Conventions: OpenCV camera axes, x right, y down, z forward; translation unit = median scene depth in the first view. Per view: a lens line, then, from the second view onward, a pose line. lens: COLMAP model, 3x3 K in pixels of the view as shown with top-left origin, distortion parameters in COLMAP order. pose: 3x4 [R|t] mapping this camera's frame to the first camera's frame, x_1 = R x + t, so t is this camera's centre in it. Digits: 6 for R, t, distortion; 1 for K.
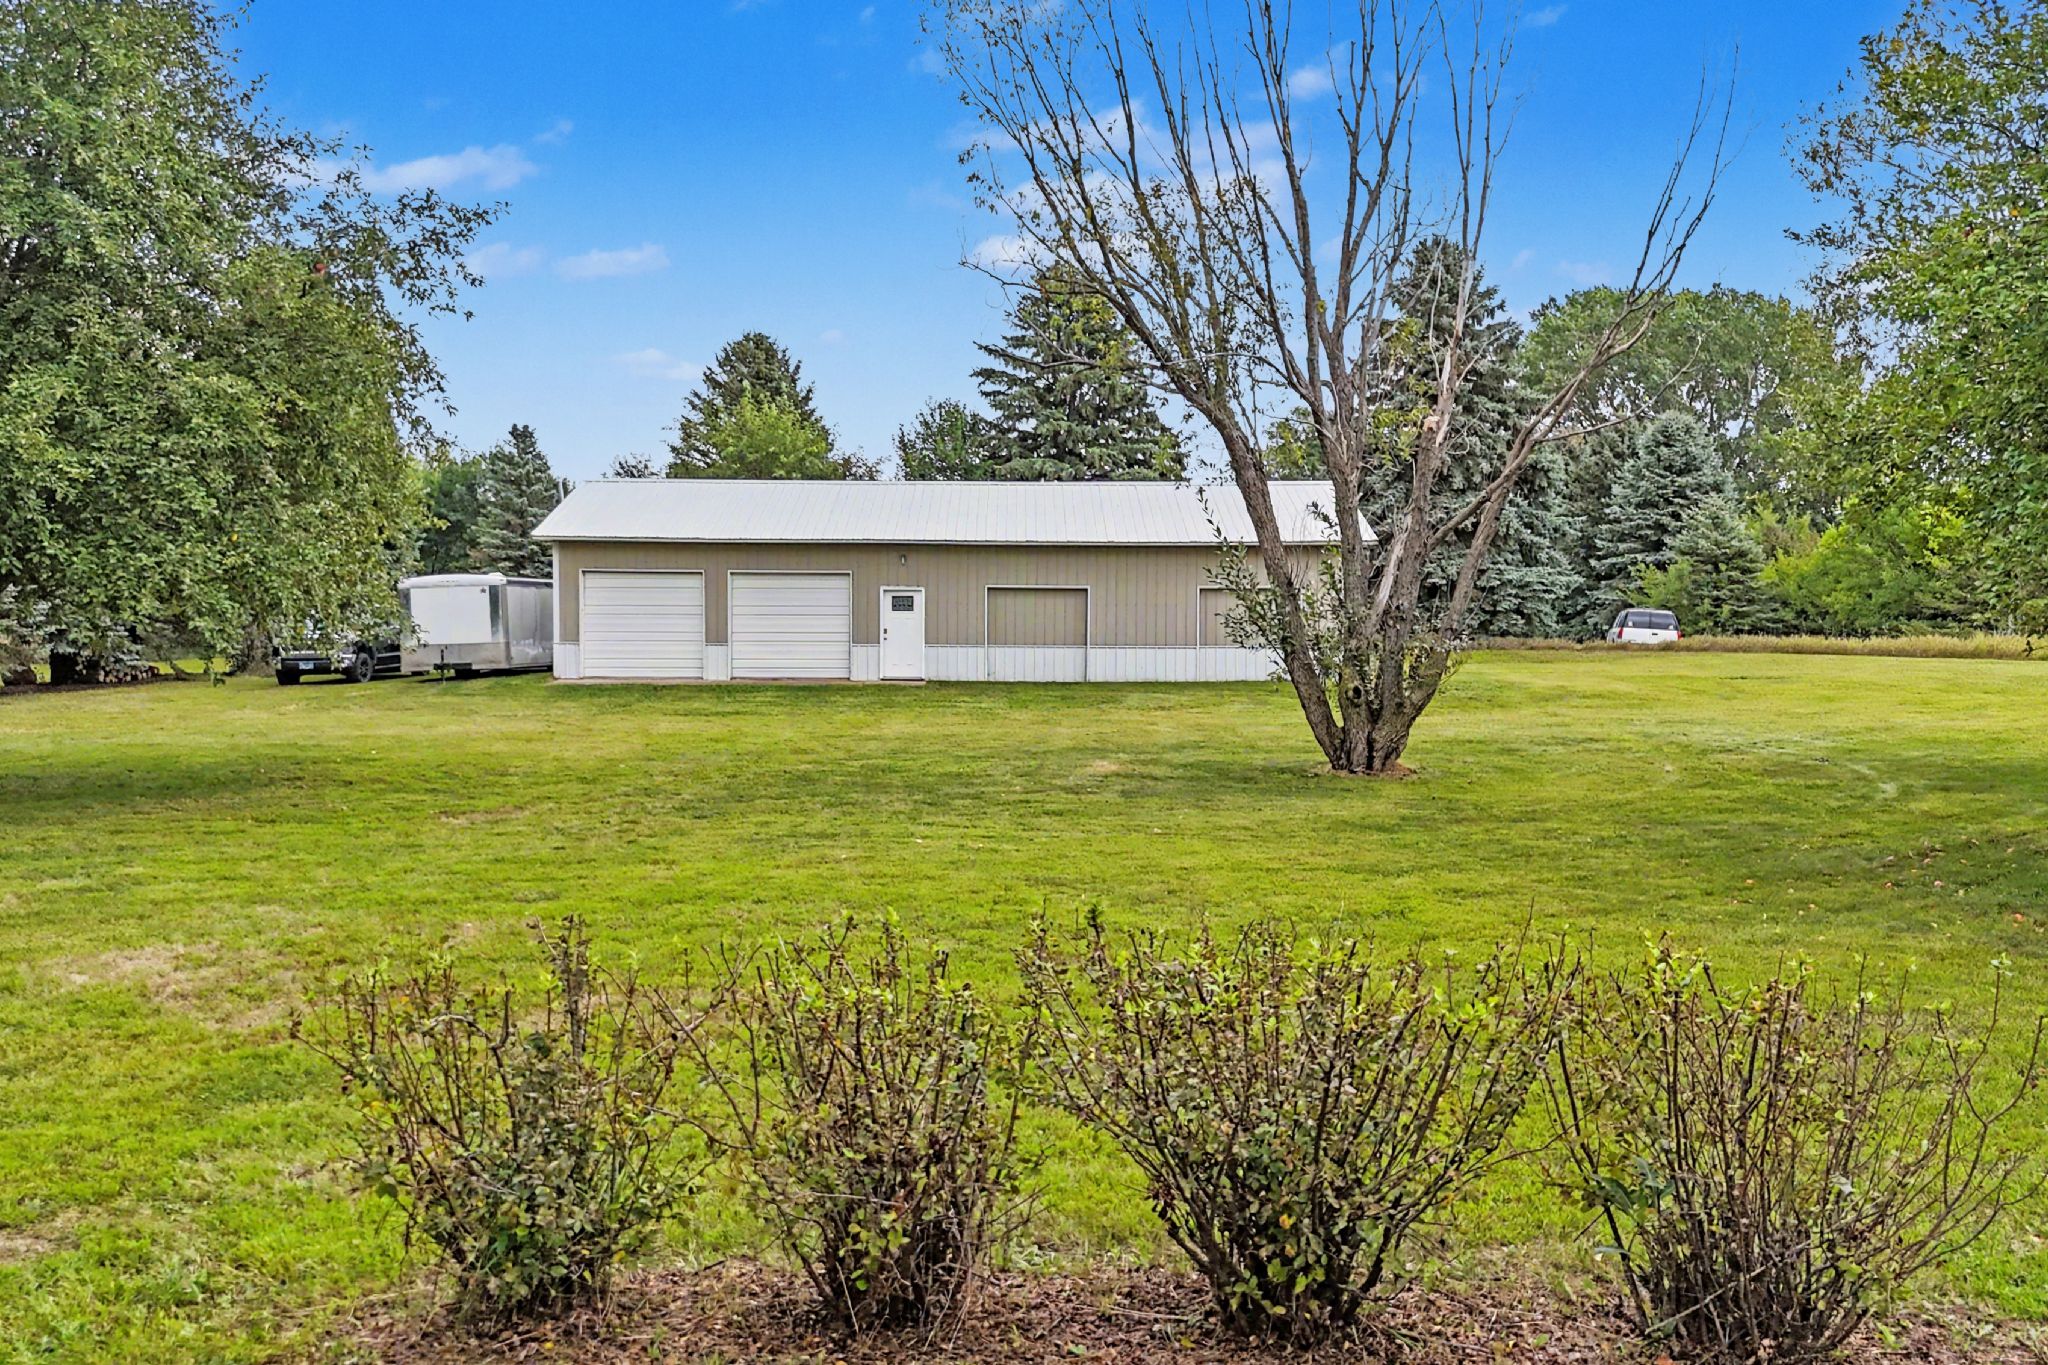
lens RADIAL K [[1777.6, 0, 1016.3], [0, 1777.6, 689.2], [0, 0, 1]] dist [0.139339, -0.262995]
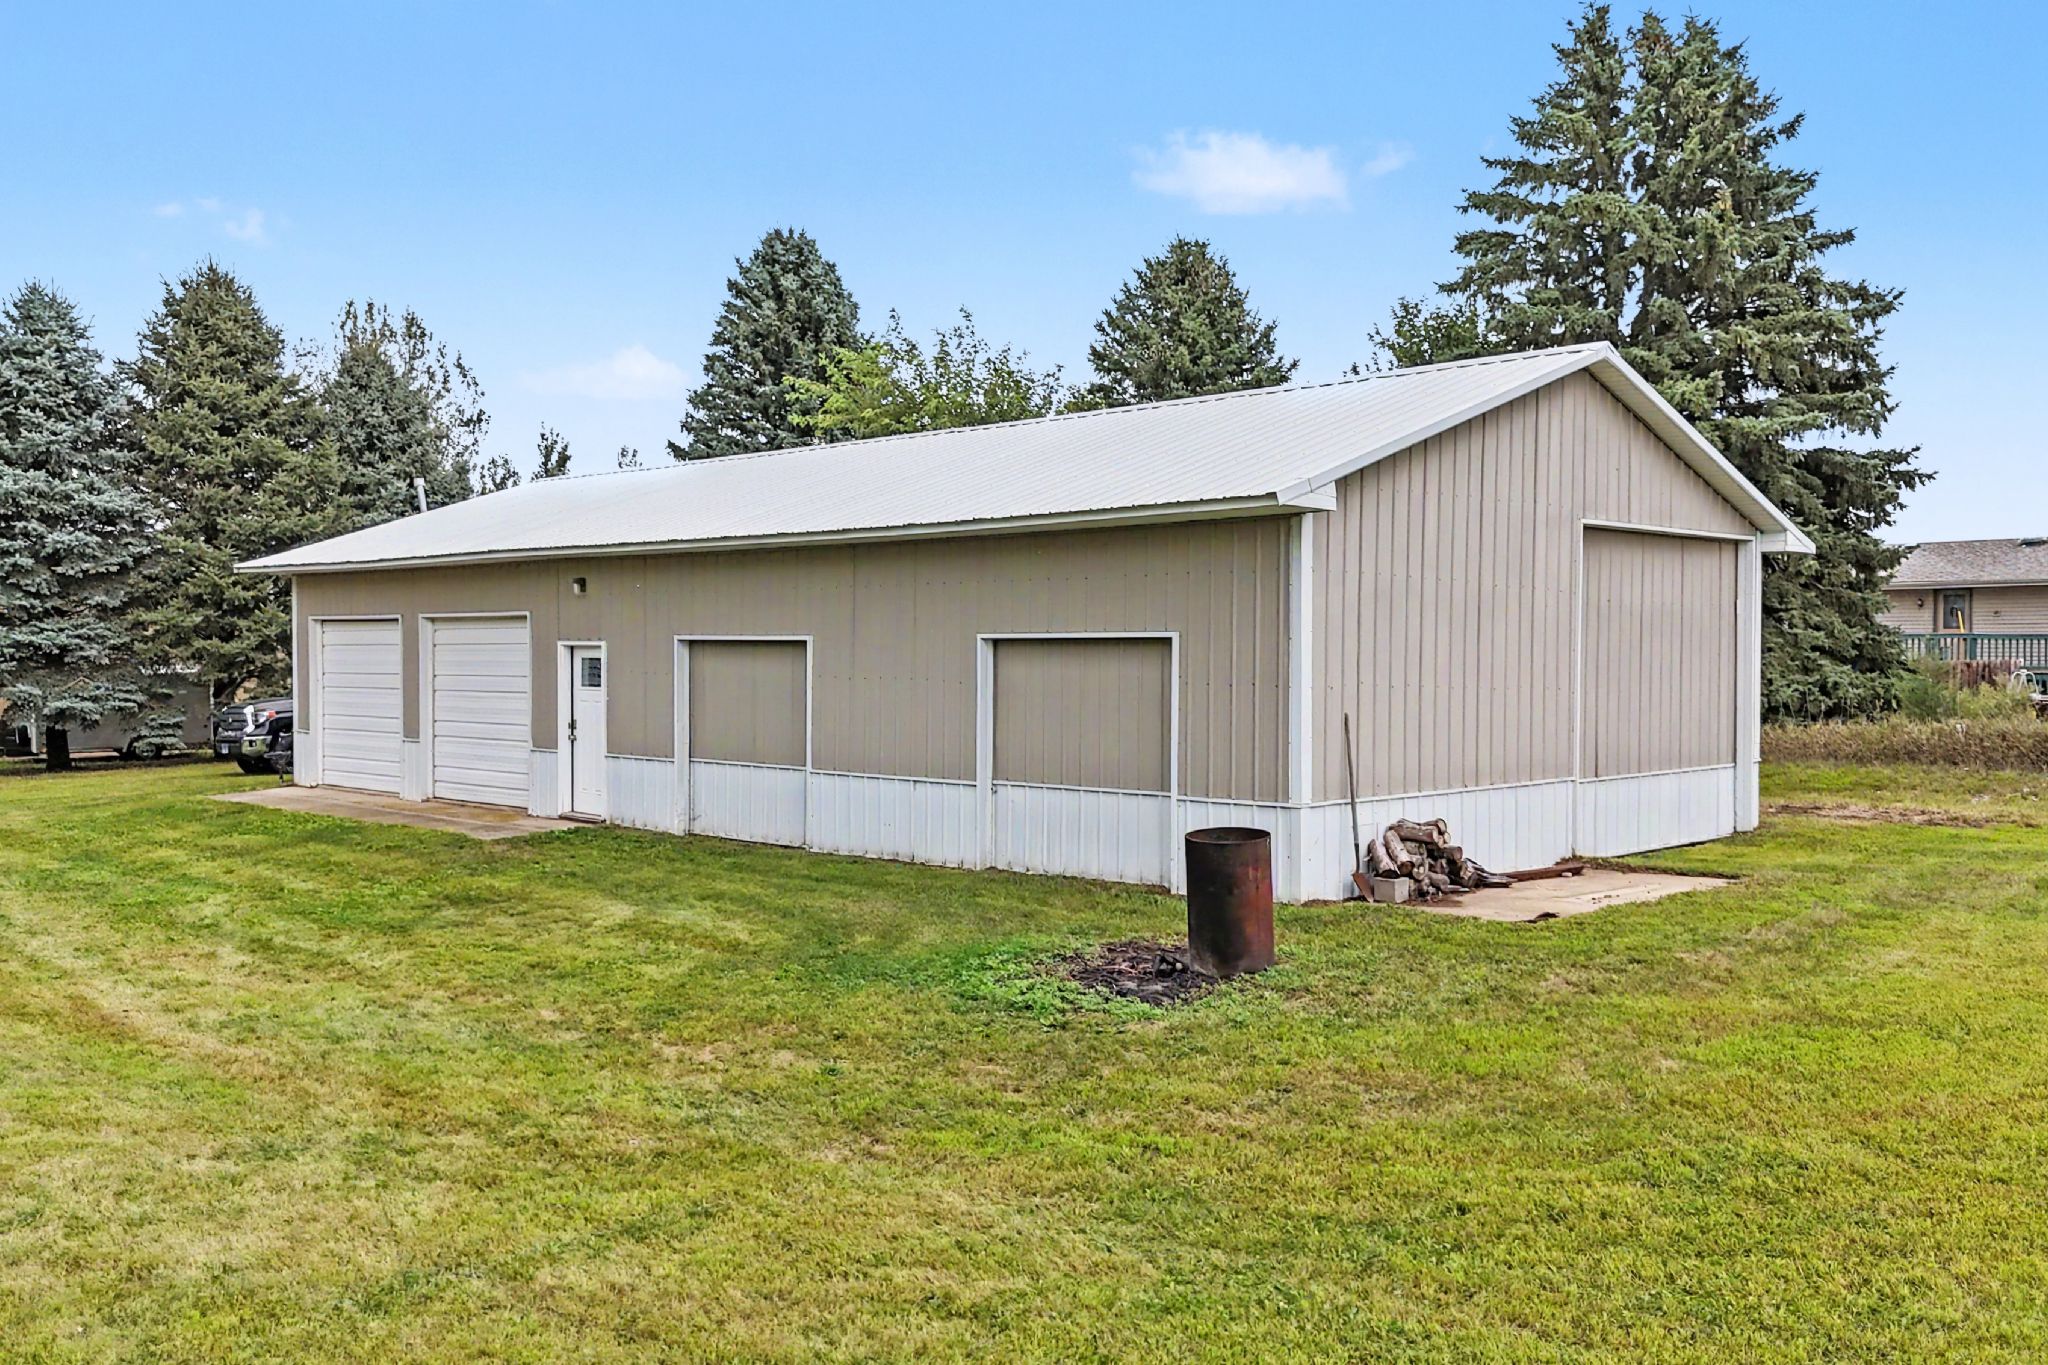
lens RADIAL K [[1777.6, 0, 1016.3], [0, 1777.6, 689.2], [0, 0, 1]] dist [0.139339, -0.262995]
pose [[0.754745, 0.013805, -0.655873, 0.374852], [-0.015225, 0.999878, 0.003525, -0.046718], [0.655842, 0.007325, 0.754863, 0.686180]]
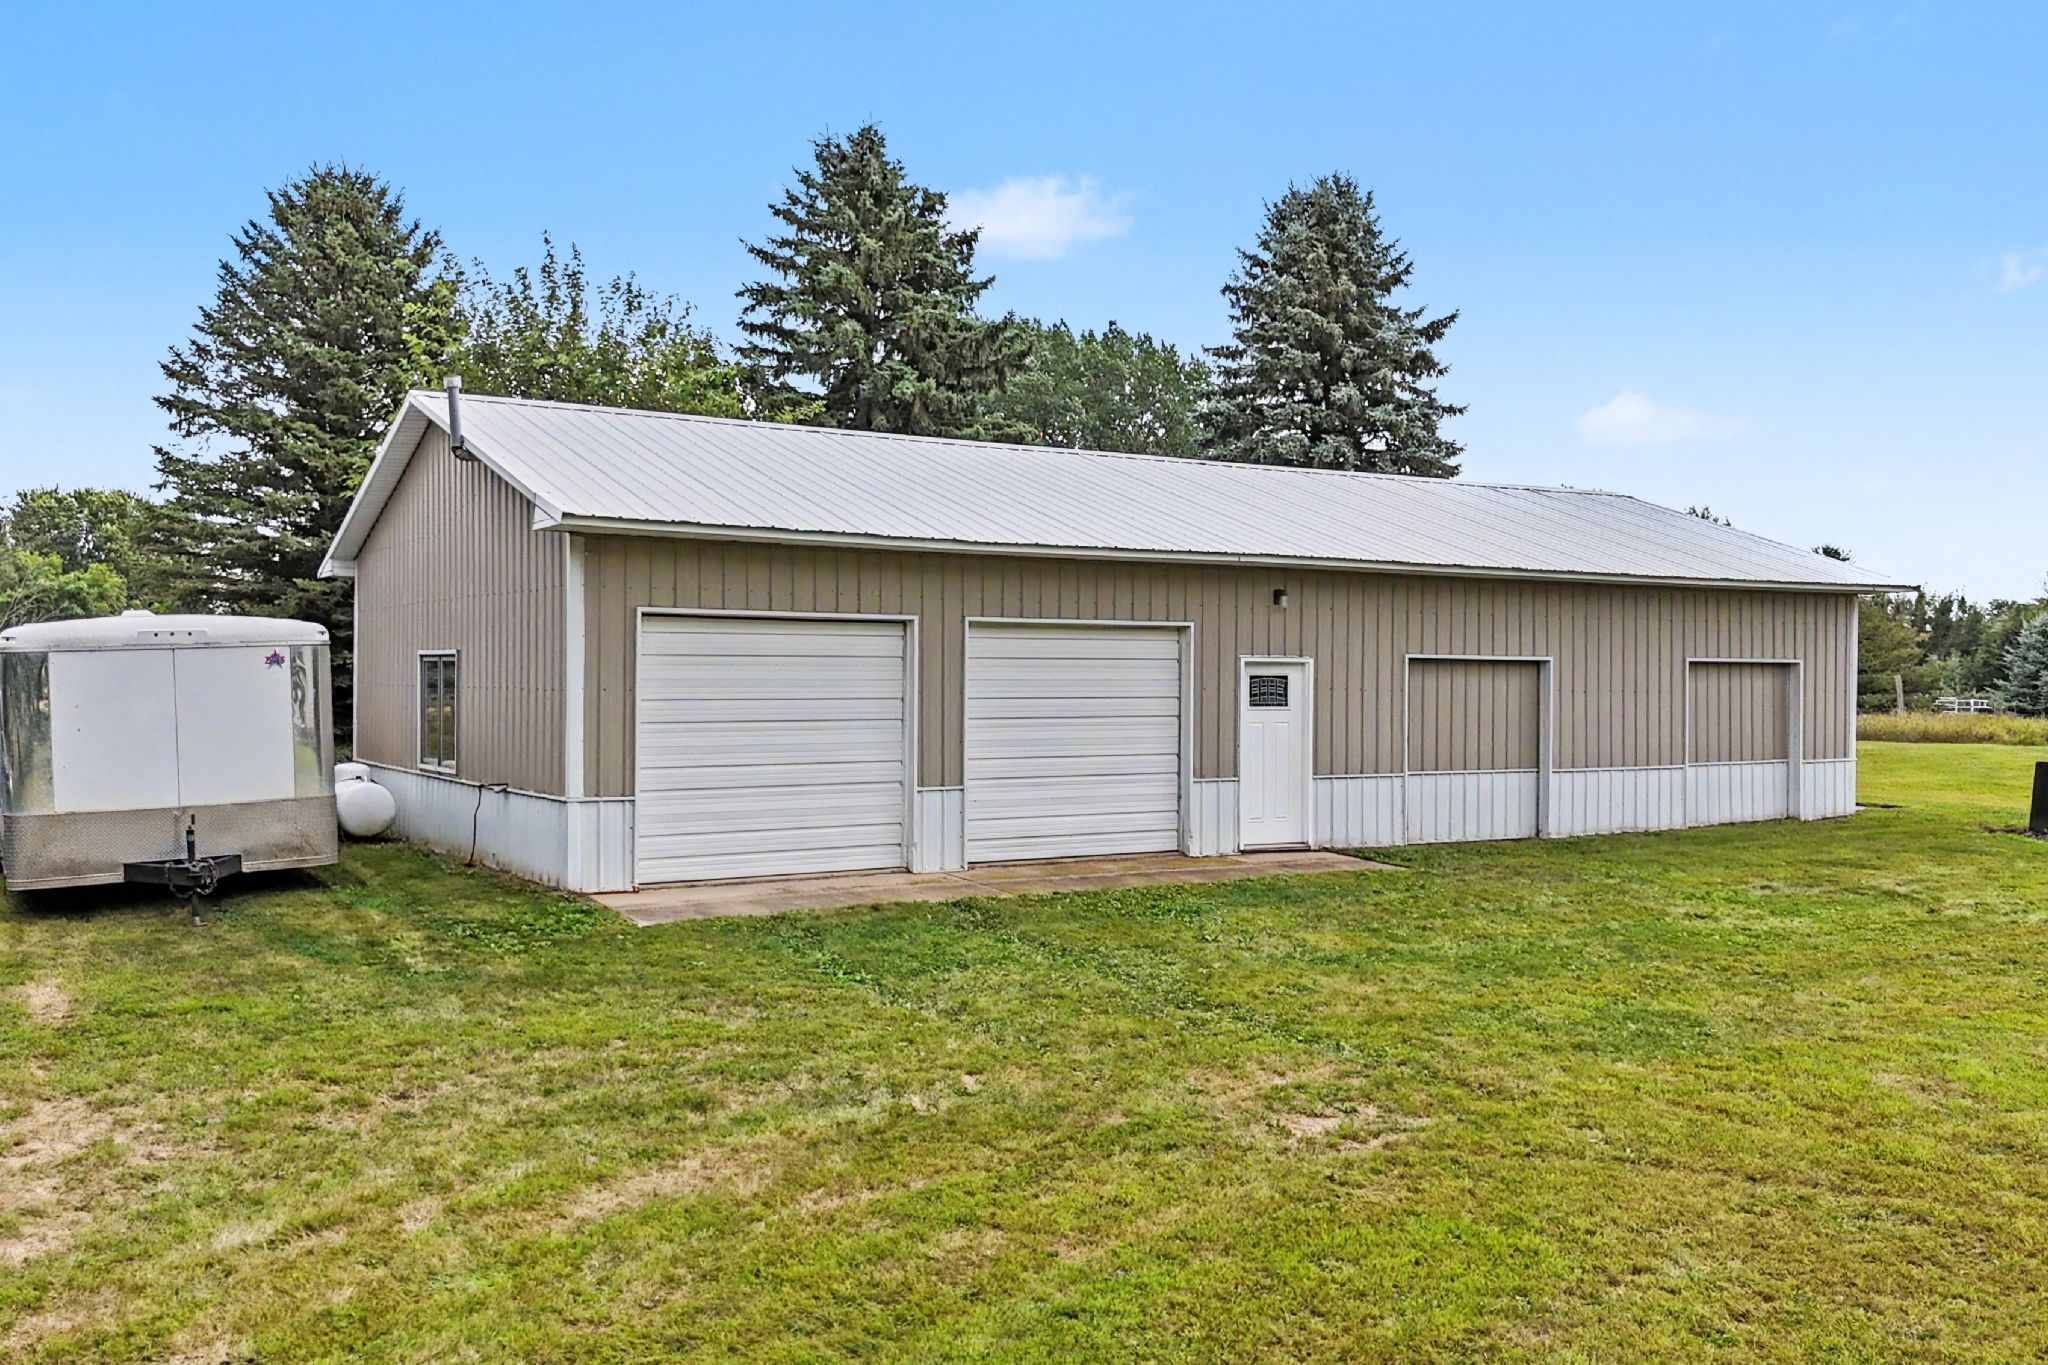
lens RADIAL K [[1777.6, 0, 1016.3], [0, 1777.6, 689.2], [0, 0, 1]] dist [0.139339, -0.262995]
pose [[0.851720, -0.005562, 0.523968, -0.376455], [0.018607, 0.999634, -0.019636, -0.040257], [-0.523667, 0.026474, 0.851512, 0.622592]]
